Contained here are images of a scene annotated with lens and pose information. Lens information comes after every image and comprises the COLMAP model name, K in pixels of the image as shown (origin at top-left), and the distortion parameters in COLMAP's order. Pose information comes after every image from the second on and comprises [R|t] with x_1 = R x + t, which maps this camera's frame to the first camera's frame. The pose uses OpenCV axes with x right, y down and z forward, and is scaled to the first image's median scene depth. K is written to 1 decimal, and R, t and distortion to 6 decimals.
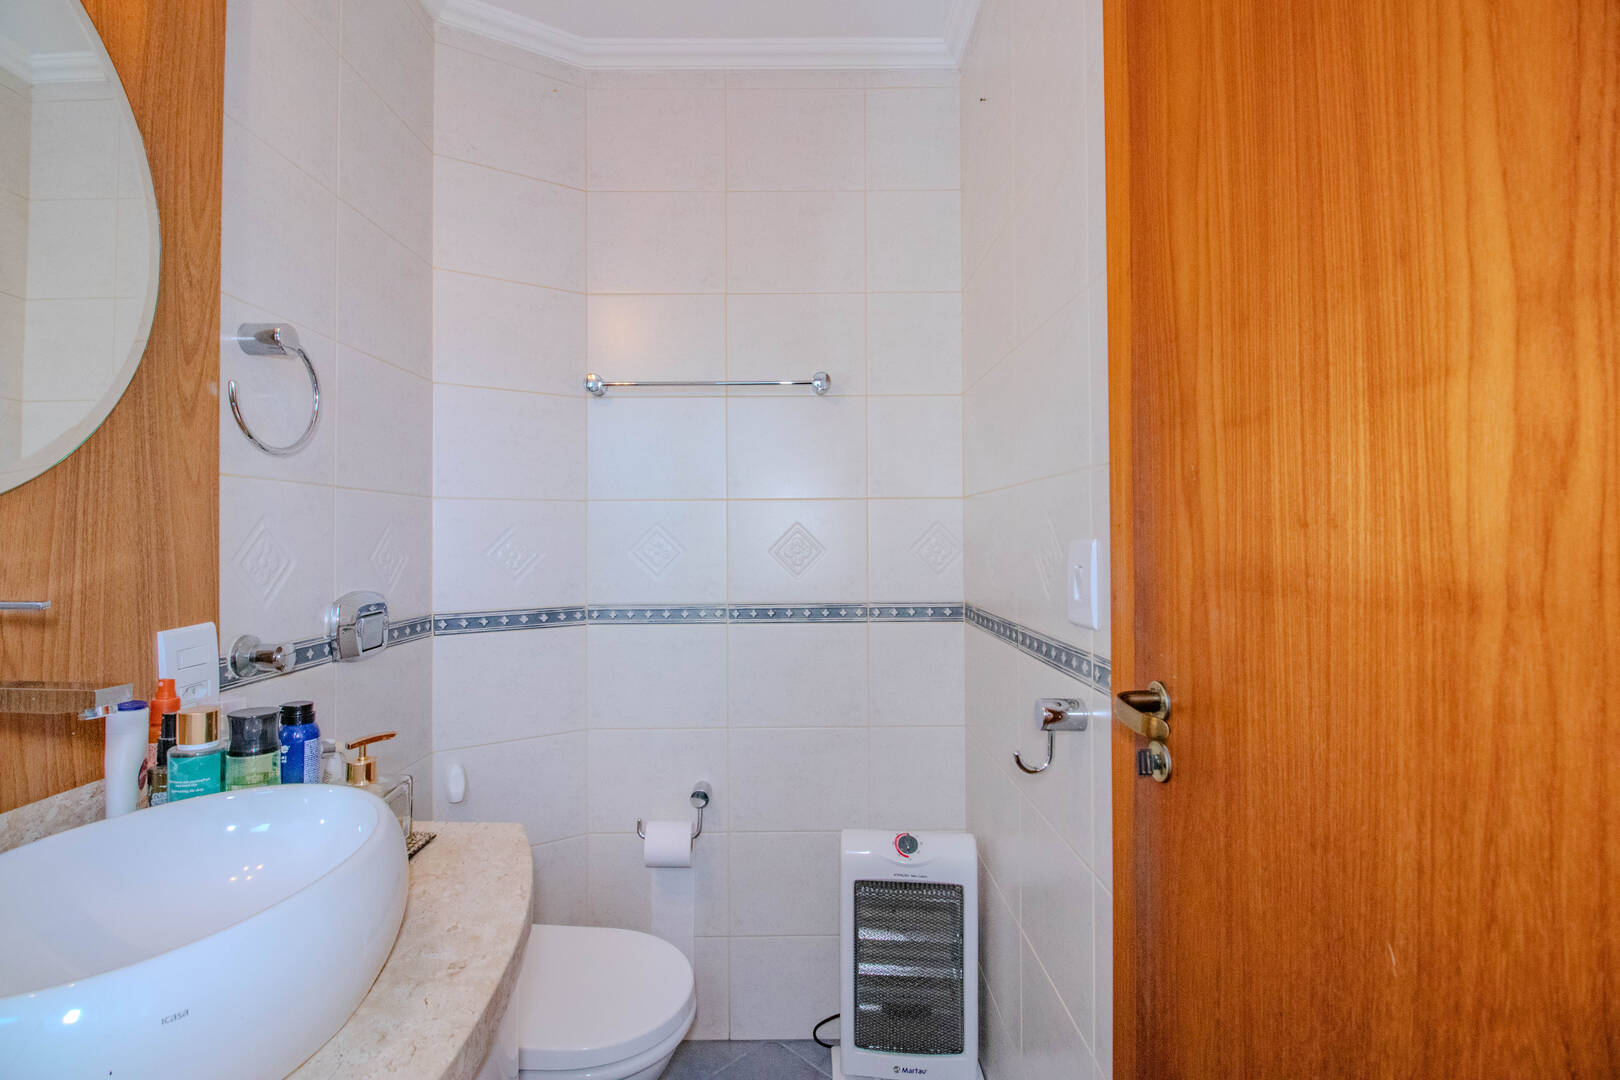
lens RADIAL K [[744.1, 0, 790.9], [0, 744.1, 526.4], [0, 0, 1]] dist [0.000853, -0.012767]
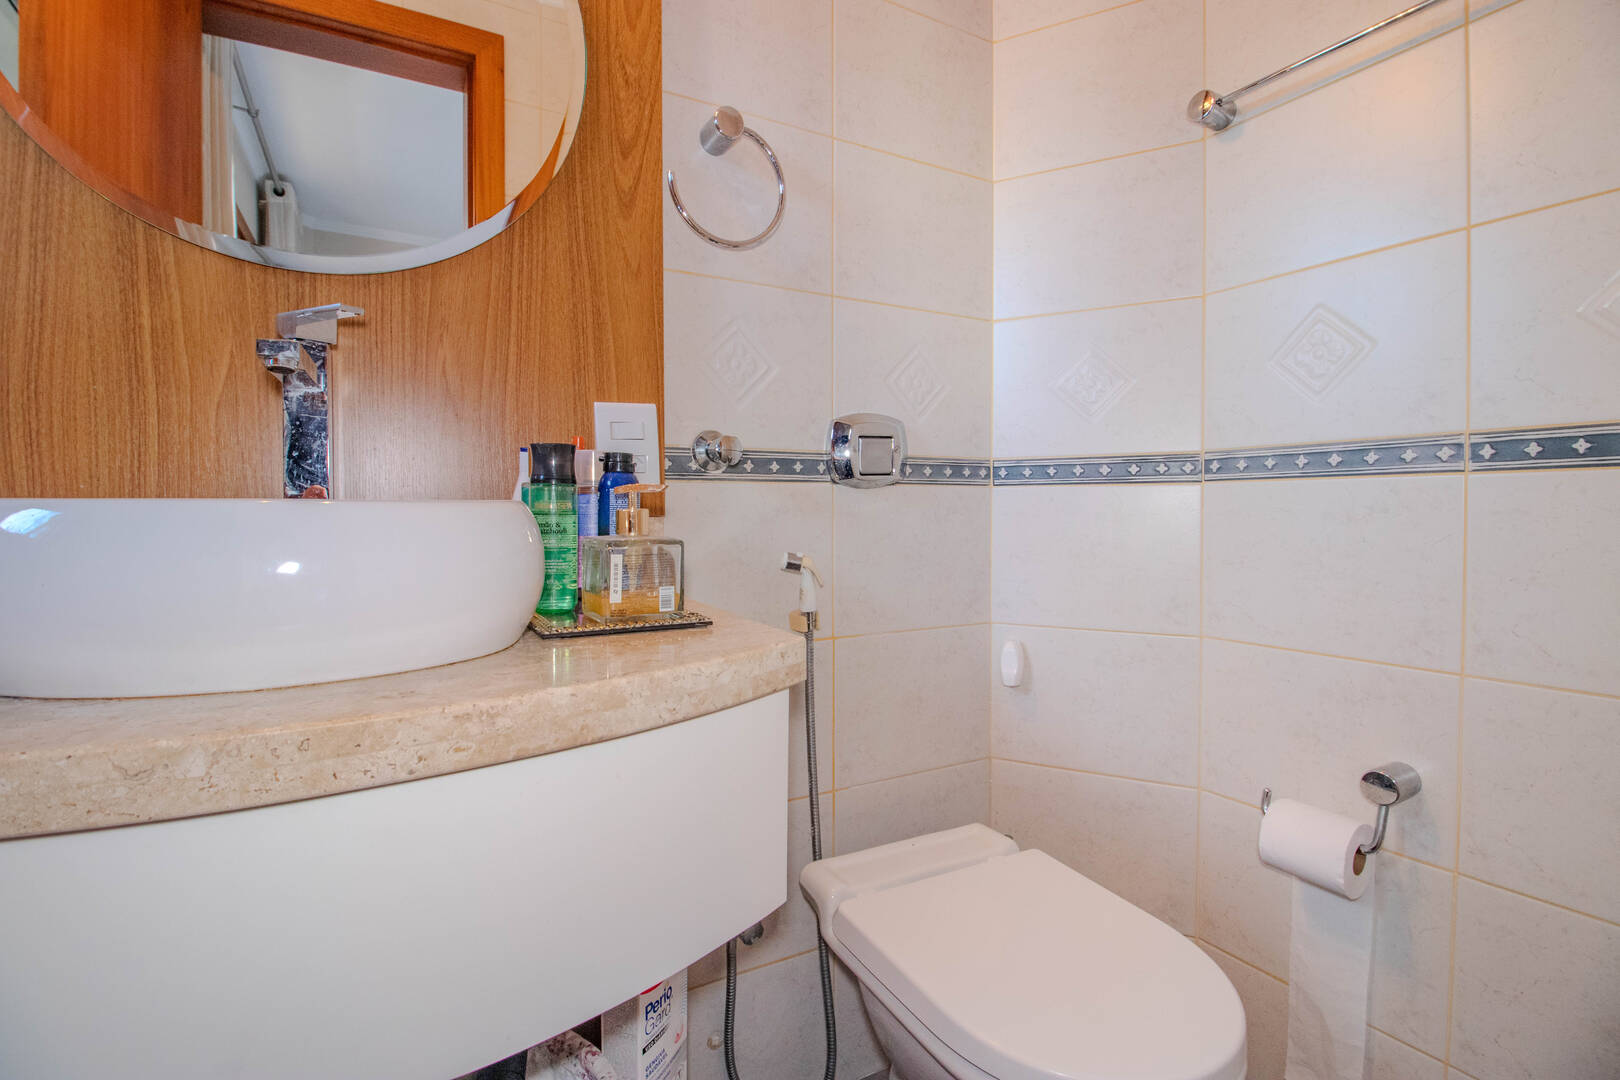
lens RADIAL K [[744.1, 0, 790.9], [0, 744.1, 526.4], [0, 0, 1]] dist [0.000853, -0.012767]
pose [[0.483794, 0.025248, -0.874817, 0.242296], [0.011839, 0.999303, 0.035389, 0.261383], [0.875102, -0.027478, 0.483158, 0.633699]]
